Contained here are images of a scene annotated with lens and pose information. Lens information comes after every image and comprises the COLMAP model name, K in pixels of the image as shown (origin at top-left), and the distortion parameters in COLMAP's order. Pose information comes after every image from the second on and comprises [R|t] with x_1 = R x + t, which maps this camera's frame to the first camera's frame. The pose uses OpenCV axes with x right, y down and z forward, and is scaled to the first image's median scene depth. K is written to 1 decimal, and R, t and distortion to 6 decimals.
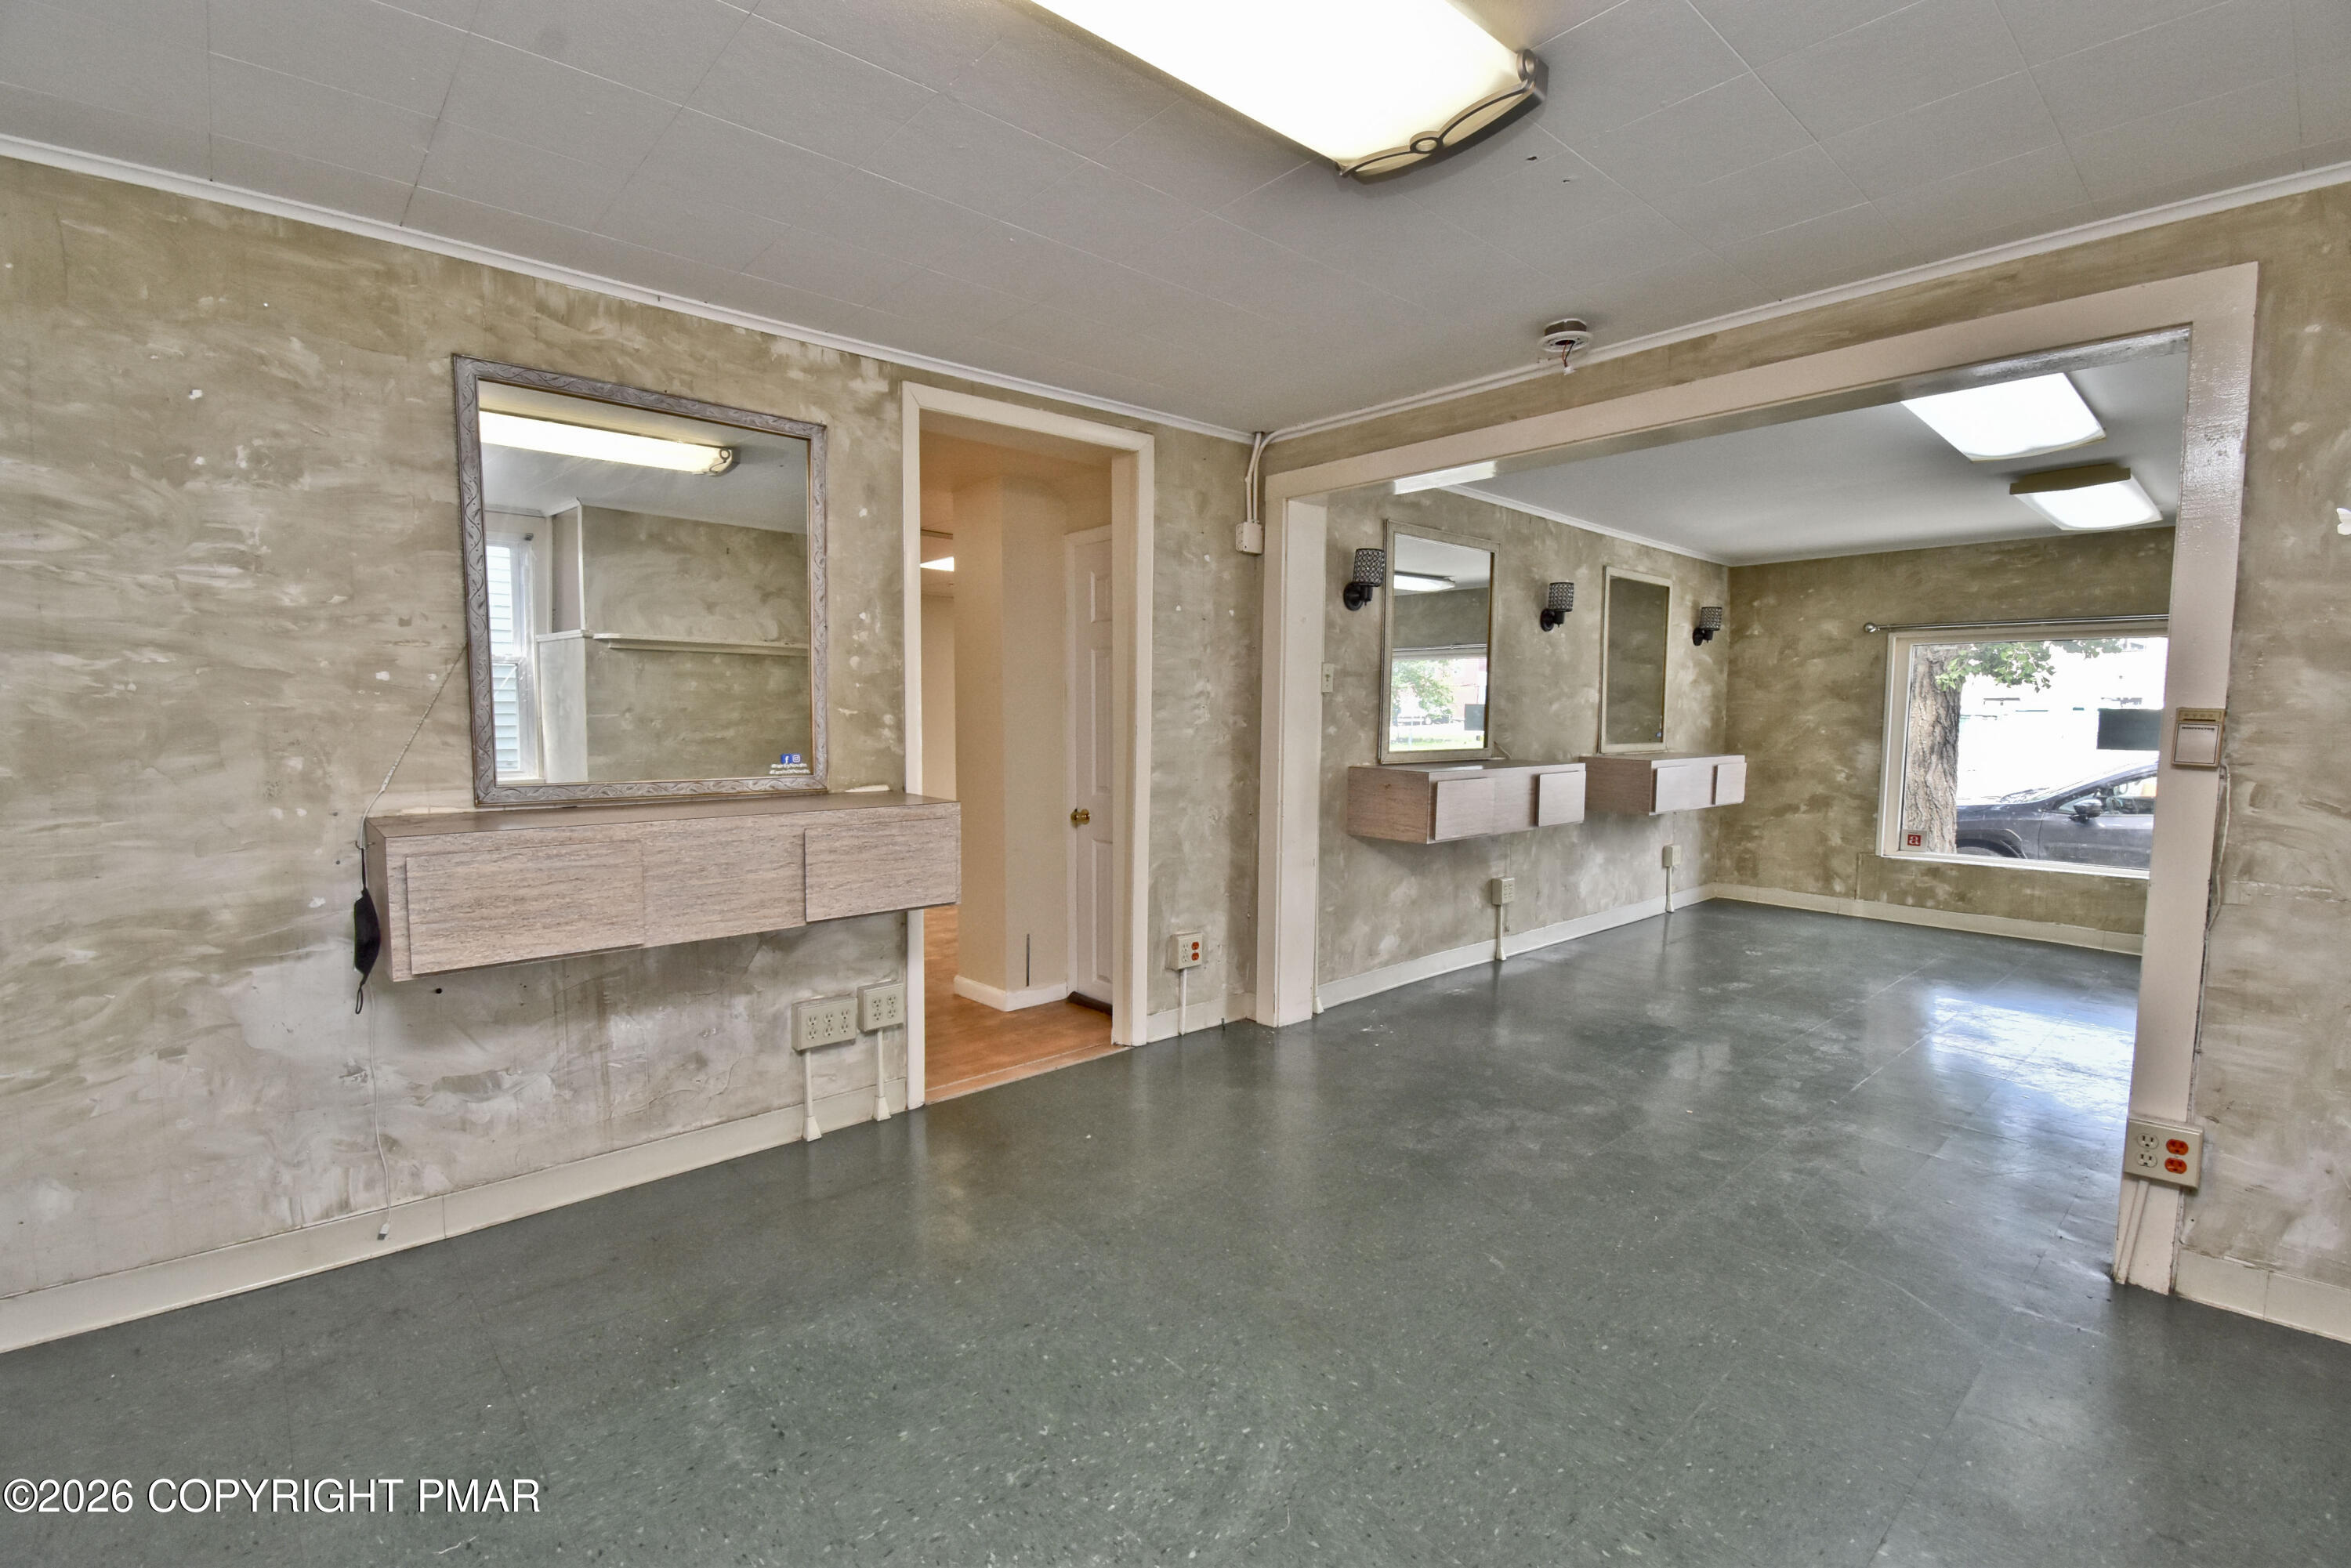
lens RADIAL K [[1043.4, 0, 1175.4], [0, 1043.4, 796.0], [0, 0, 1]] dist [0.017425, -0.025059]
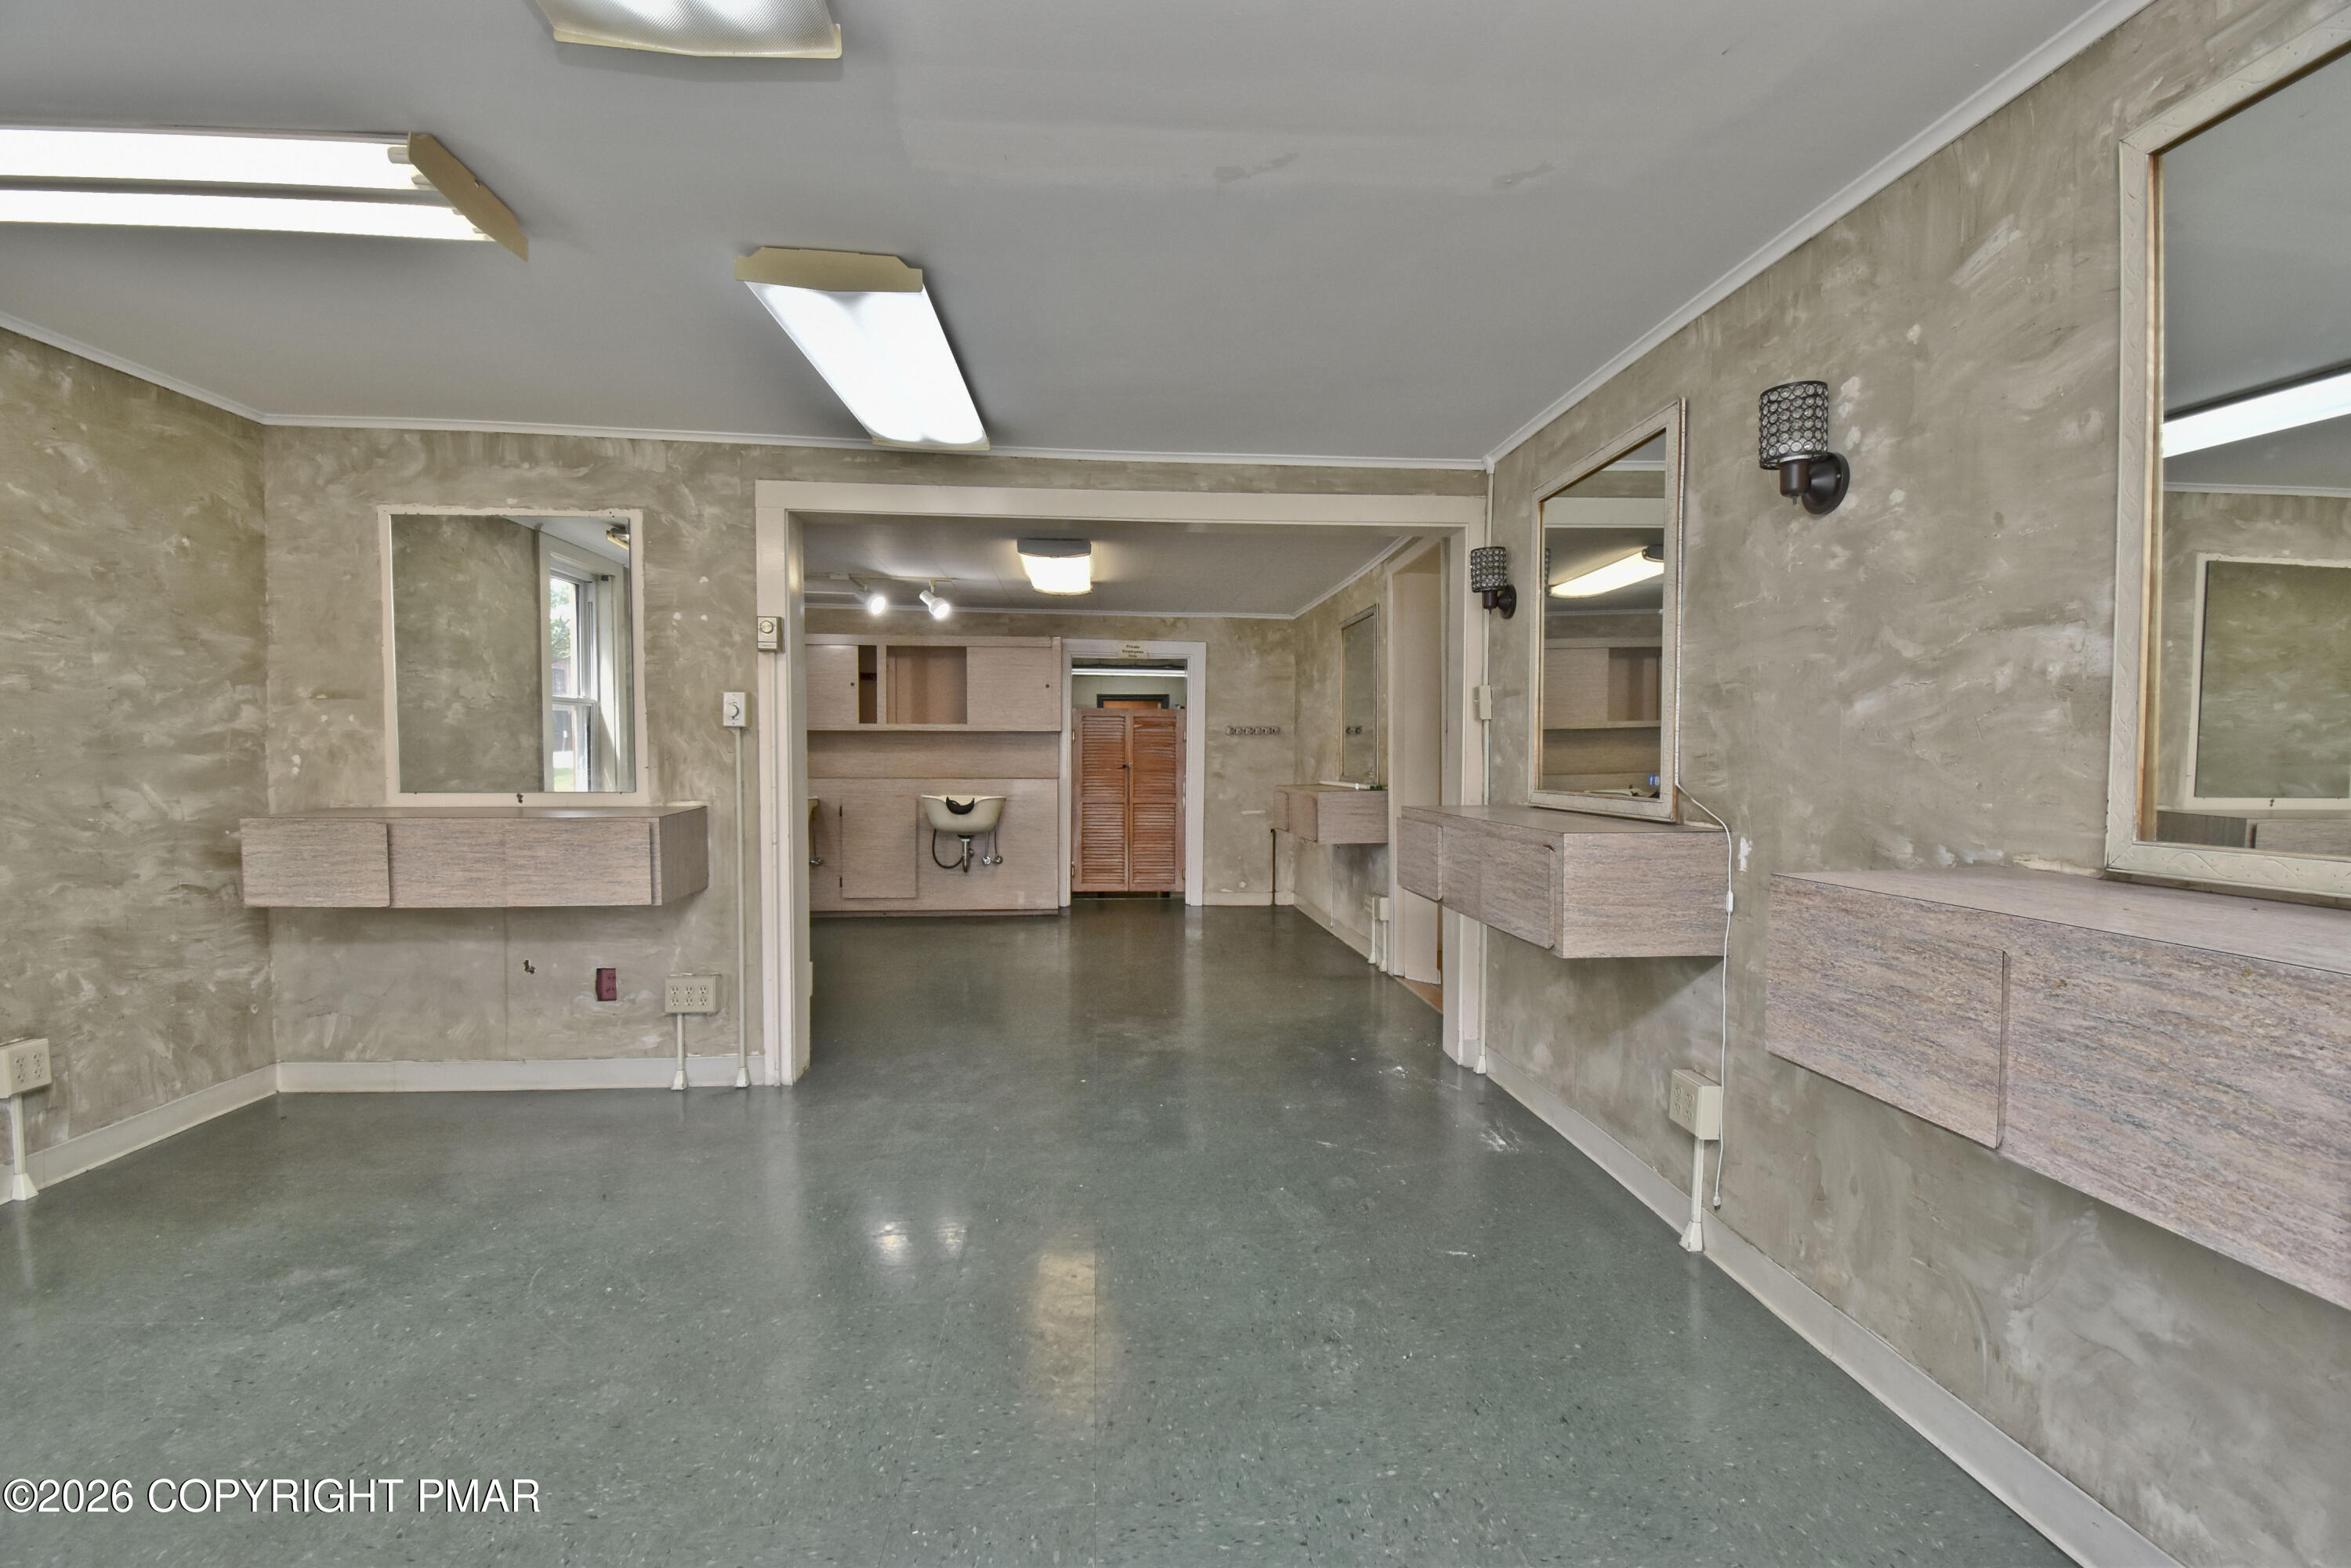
lens RADIAL K [[1043.4, 0, 1175.4], [0, 1043.4, 796.0], [0, 0, 1]] dist [0.017425, -0.025059]
pose [[-0.609718, 0.025912, -0.792194, 1.437177], [-0.065690, 0.994375, 0.083084, -0.126151], [0.789891, 0.102698, -0.604587, 1.875506]]
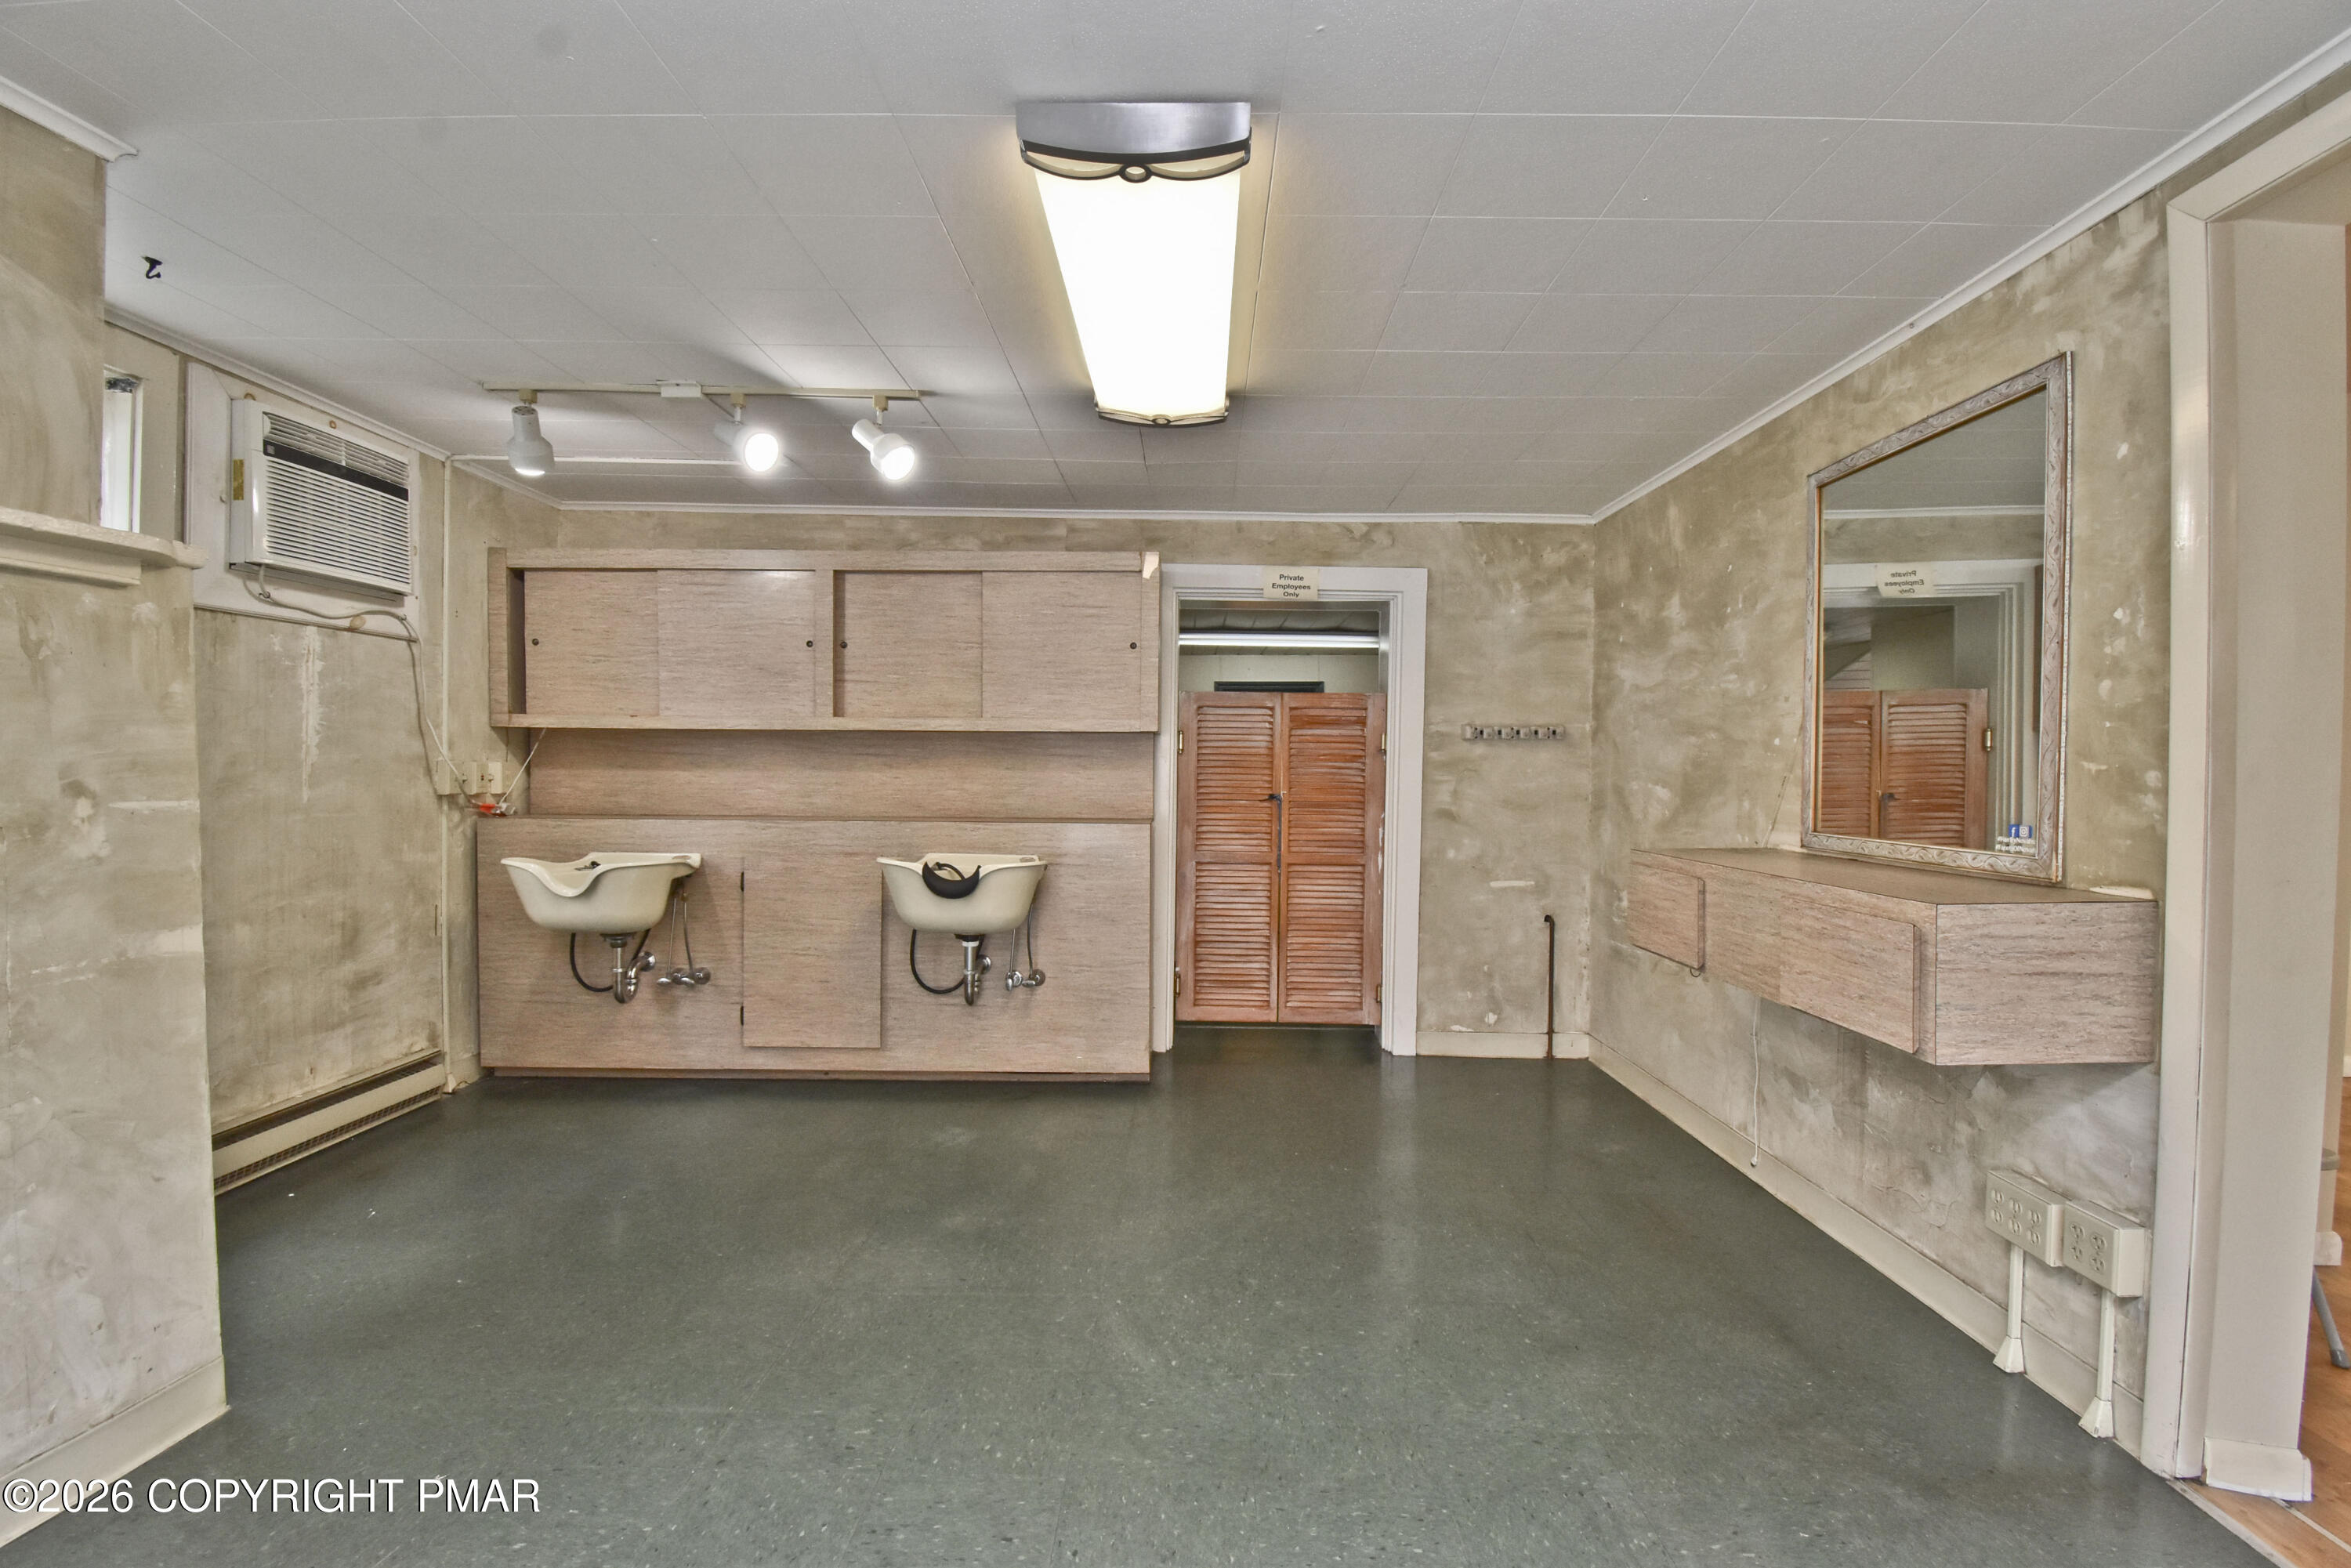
lens RADIAL K [[1043.4, 0, 1175.4], [0, 1043.4, 796.0], [0, 0, 1]] dist [0.017425, -0.025059]
pose [[-0.683639, 0.010315, -0.729748, 0.550978], [-0.065969, 0.994934, 0.075863, -0.074450], [0.726833, 0.100003, -0.679495, 1.035676]]
